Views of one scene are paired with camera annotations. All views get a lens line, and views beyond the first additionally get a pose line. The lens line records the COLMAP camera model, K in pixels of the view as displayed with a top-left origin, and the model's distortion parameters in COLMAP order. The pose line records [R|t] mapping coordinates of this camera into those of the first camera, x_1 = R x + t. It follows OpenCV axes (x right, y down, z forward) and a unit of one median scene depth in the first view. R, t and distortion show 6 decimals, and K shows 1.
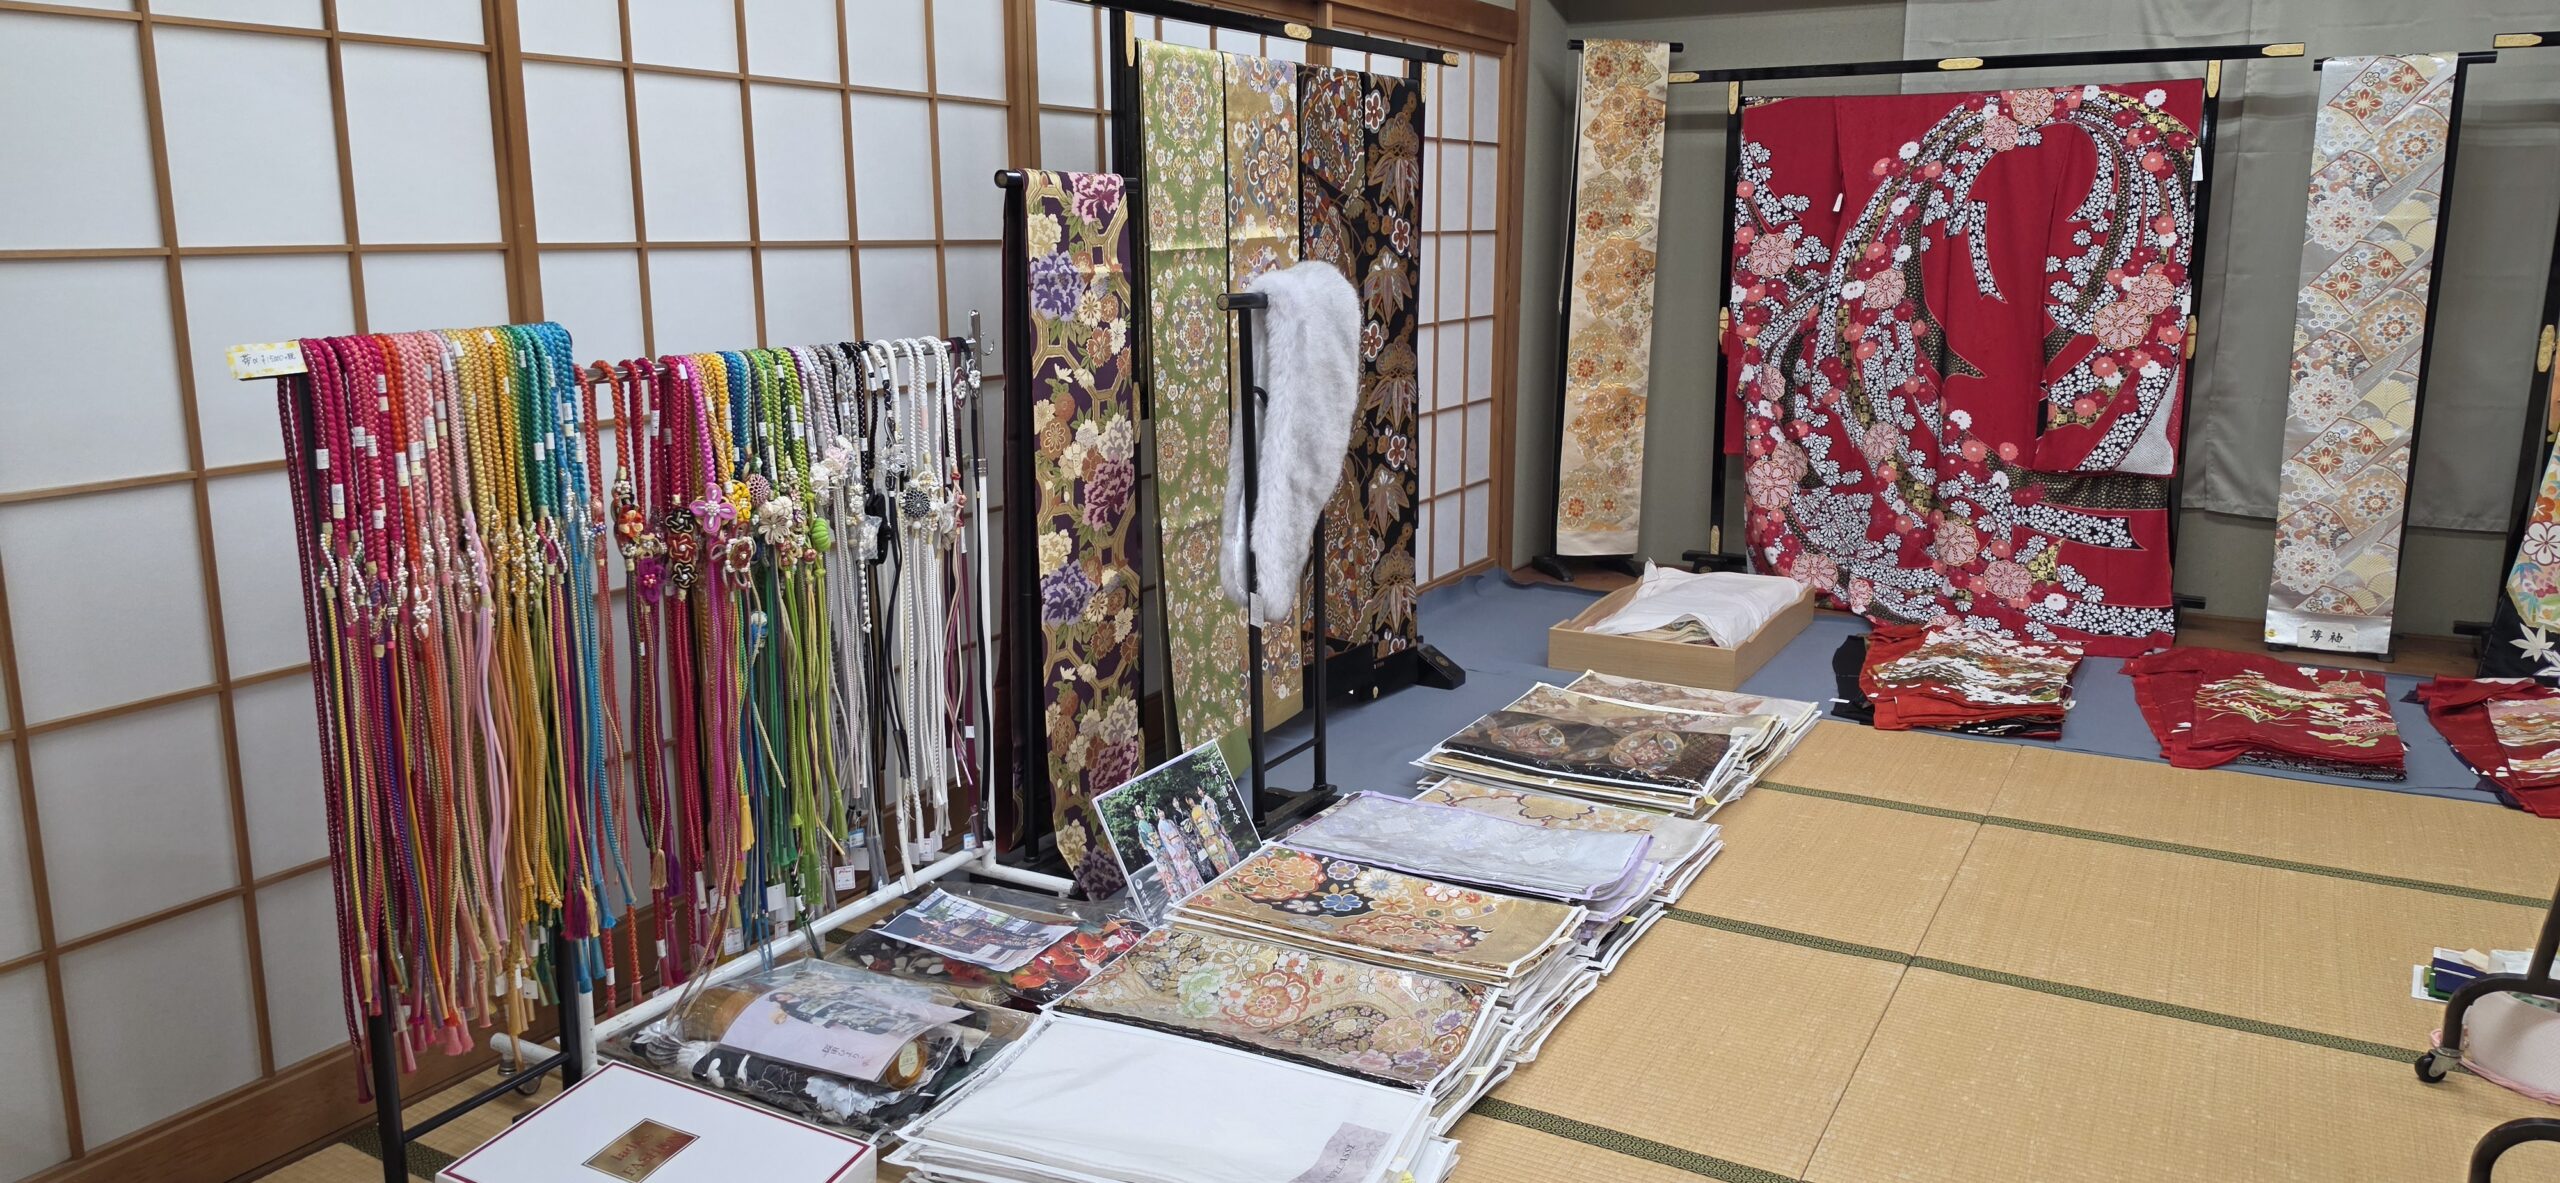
lens RADIAL K [[1741.0, 0, 1243.5], [0, 1741.0, 591.9], [0, 0, 1]] dist [0.048092, -0.075836]
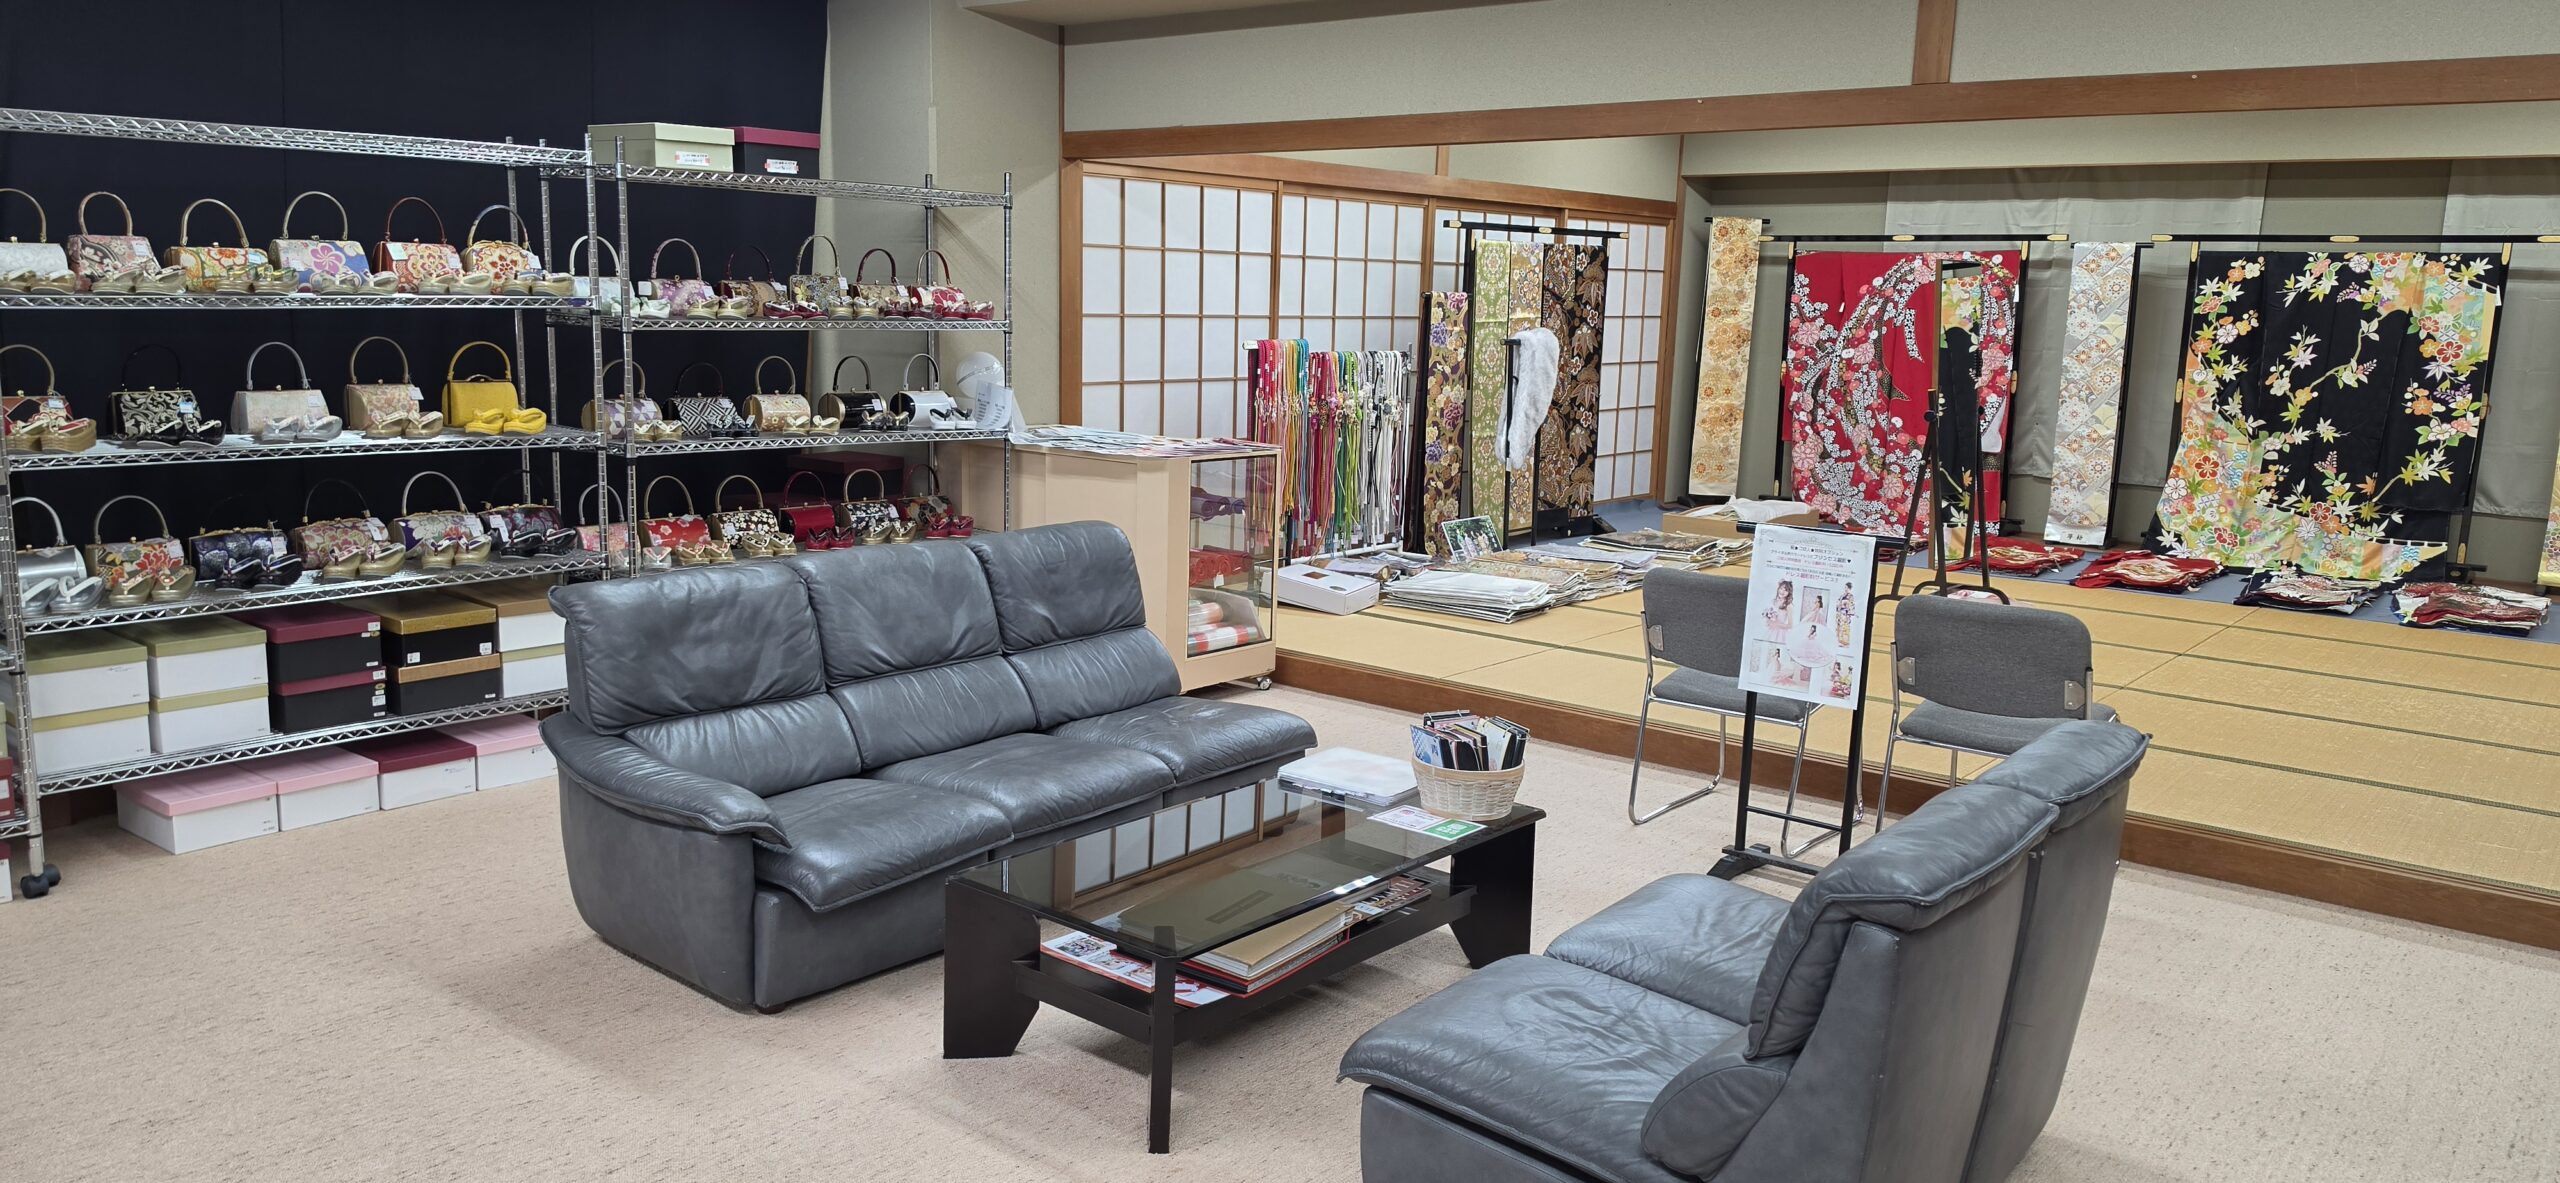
lens RADIAL K [[1741.0, 0, 1236.3], [0, 1741.0, 604.5], [0, 0, 1]] dist [0.048092, -0.075836]
pose [[0.982772, 0.057948, -0.175503, 0.050834], [-0.063292, 0.997682, -0.025002, 0.206063], [0.173647, 0.035679, 0.984161, -1.061894]]
